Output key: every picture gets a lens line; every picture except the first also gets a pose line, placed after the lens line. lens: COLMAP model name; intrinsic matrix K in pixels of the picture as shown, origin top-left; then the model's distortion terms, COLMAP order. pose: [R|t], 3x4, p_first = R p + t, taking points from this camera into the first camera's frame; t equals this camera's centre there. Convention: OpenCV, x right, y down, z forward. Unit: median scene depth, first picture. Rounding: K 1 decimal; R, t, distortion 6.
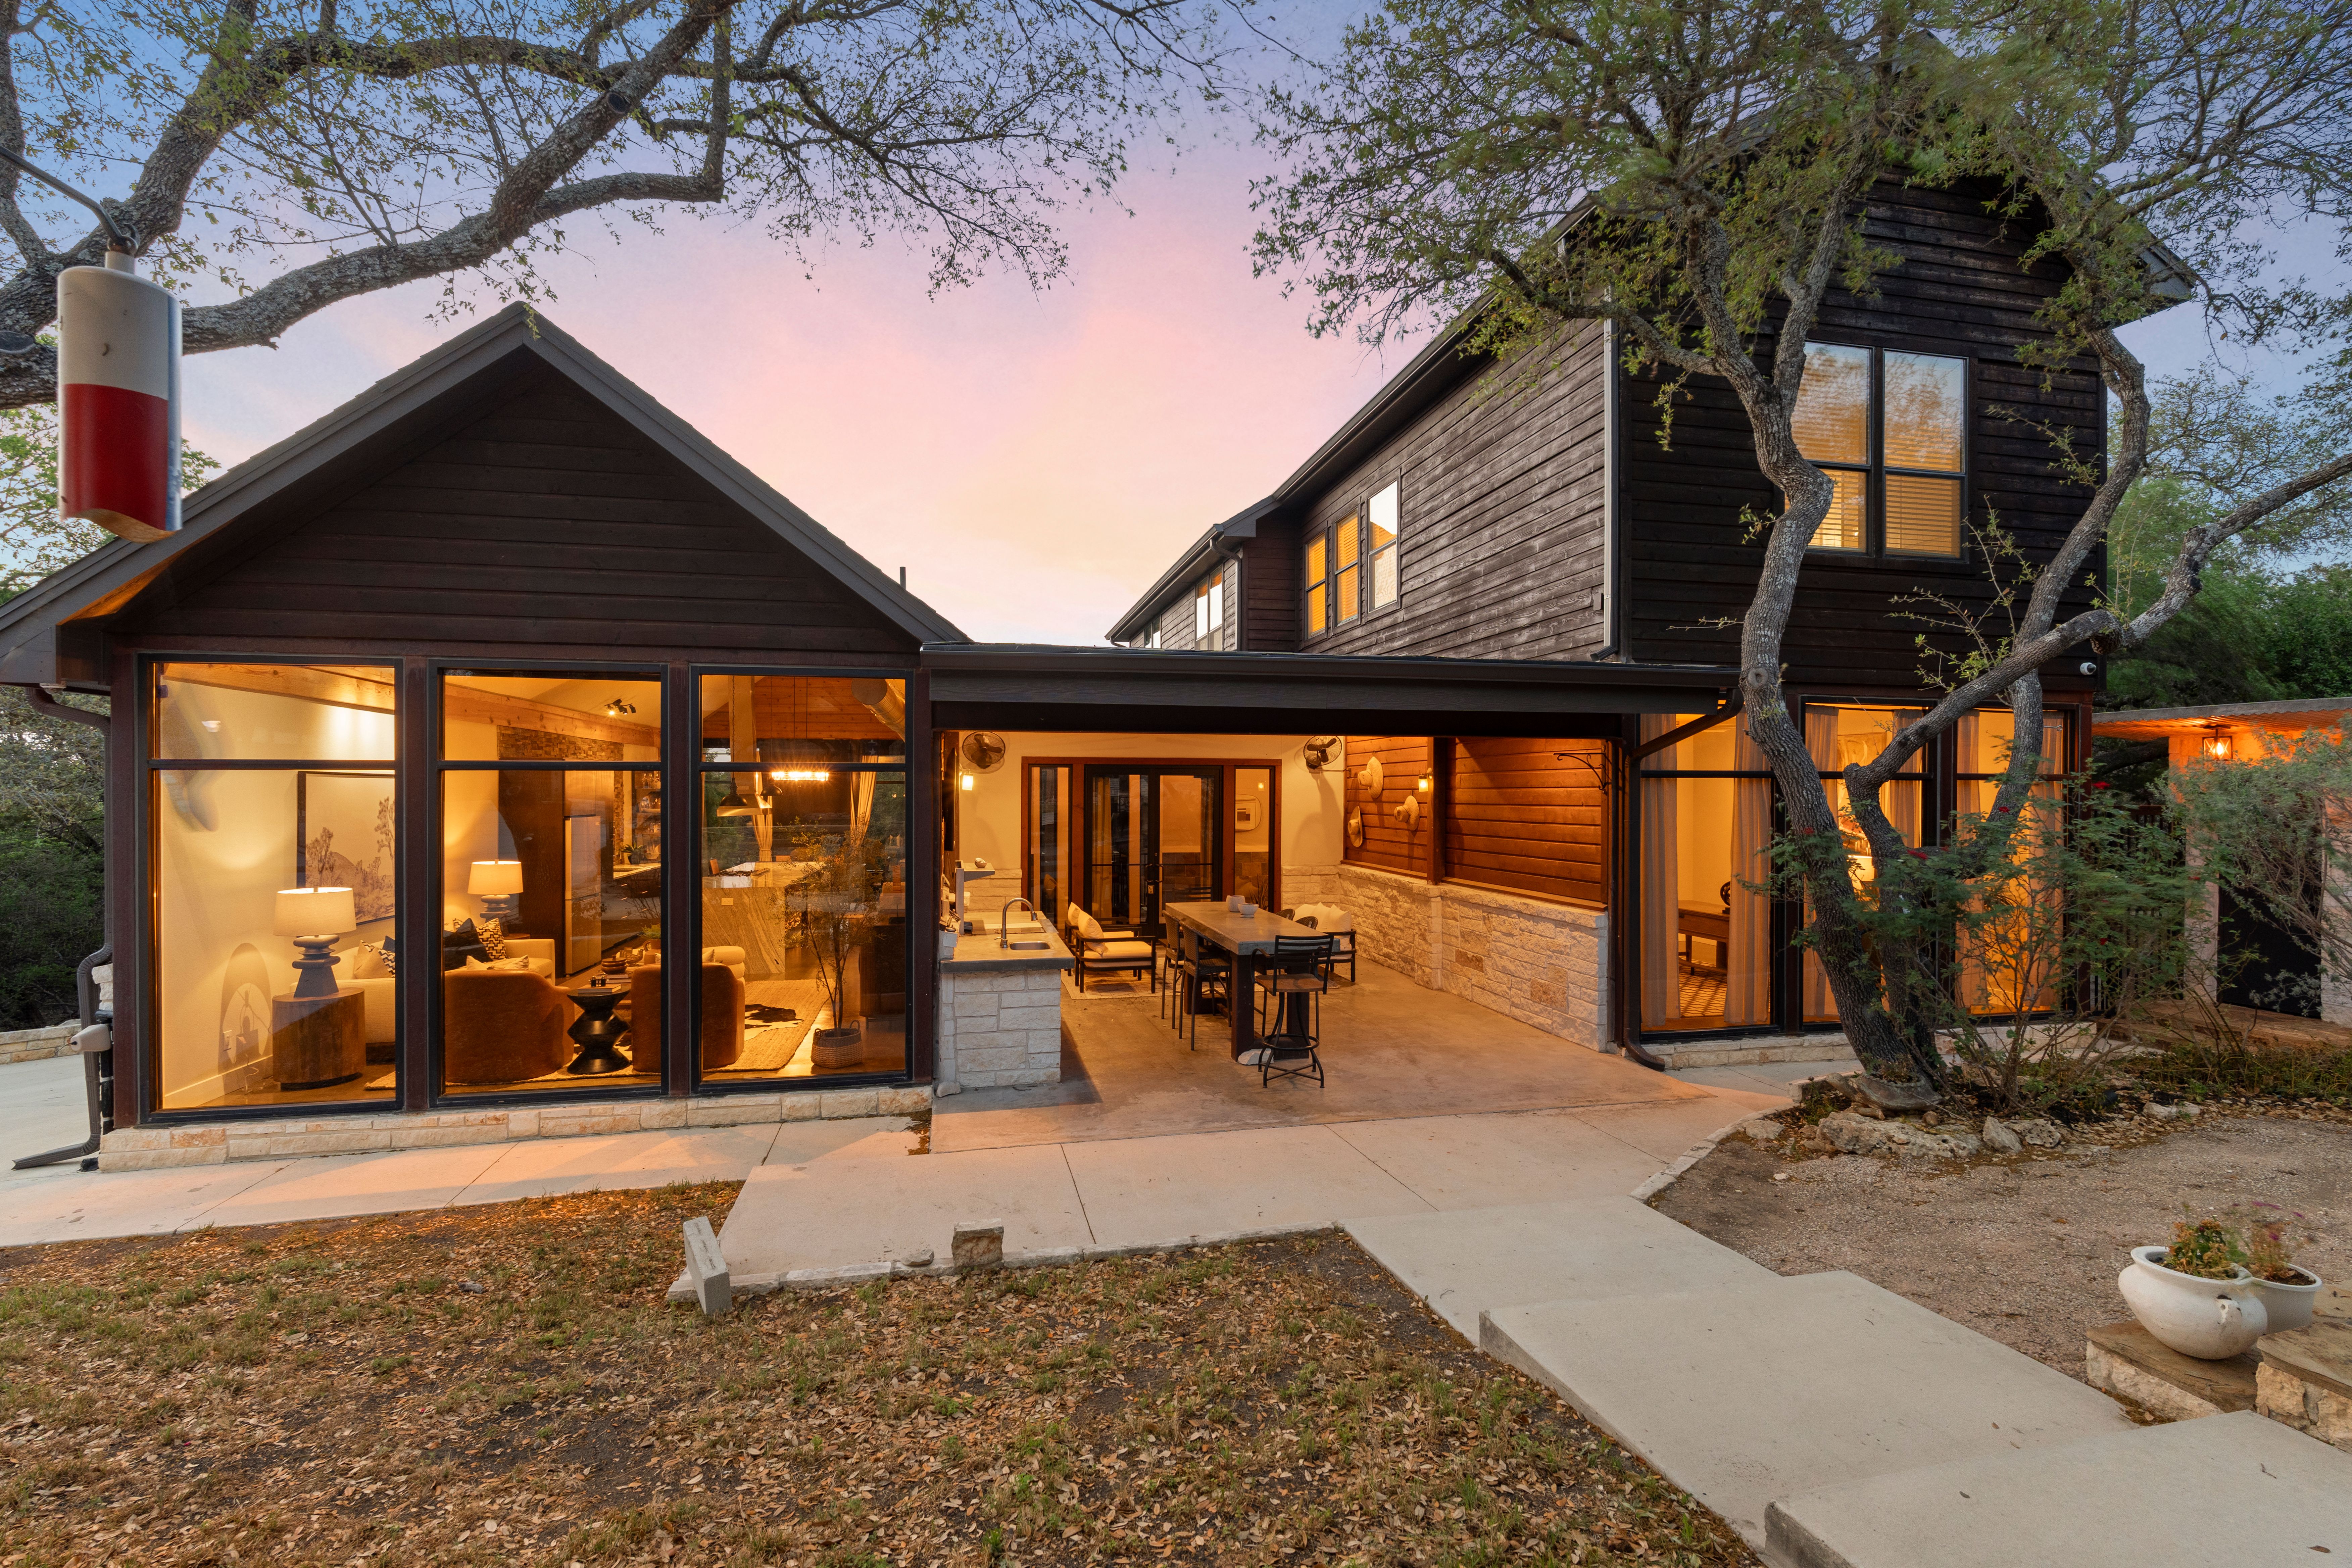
lens RADIAL K [[1118.5, 0, 1170.5], [0, 1118.5, 828.5], [0, 0, 1]] dist [-0.000068, 0.000105]
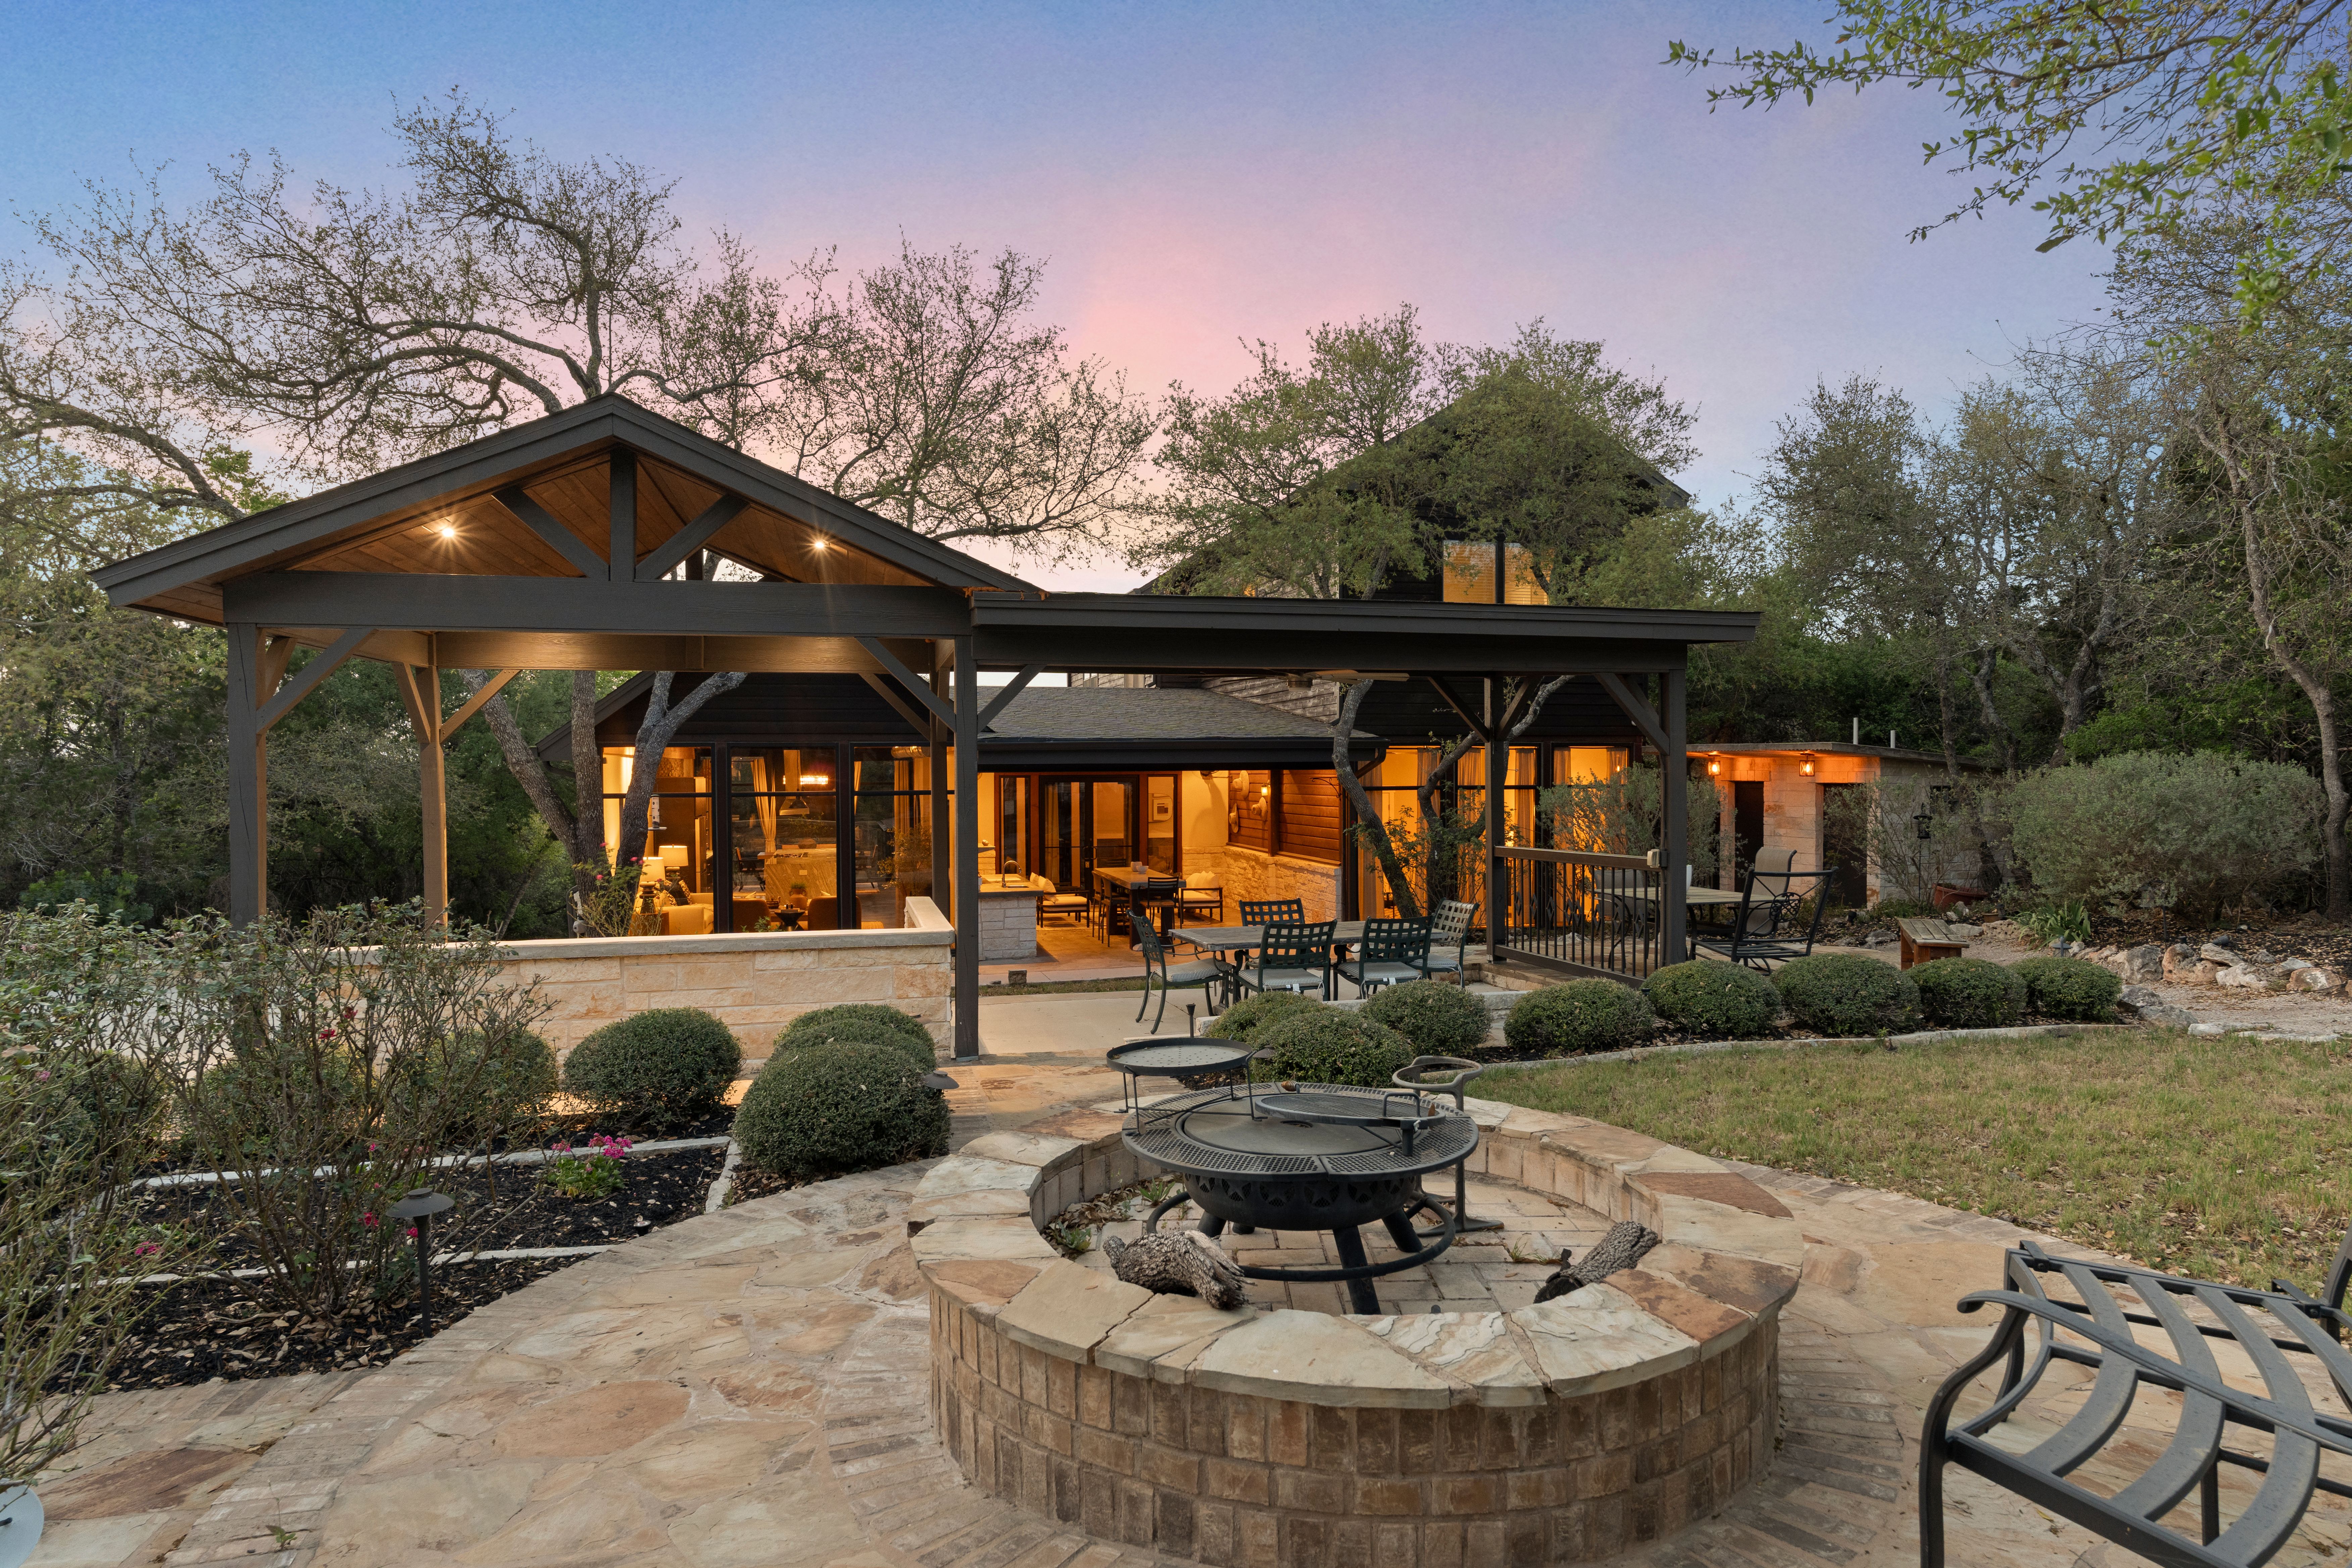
lens RADIAL K [[1503.5, 0, 1176.0], [0, 1503.5, 784.0], [0, 0, 1]] dist [0.001185, 0.000143]
pose [[0.999377, -0.009820, 0.033895, 0.036395], [0.010534, 0.999725, -0.020945, -0.006790], [-0.033680, 0.021289, 0.999206, -1.045709]]
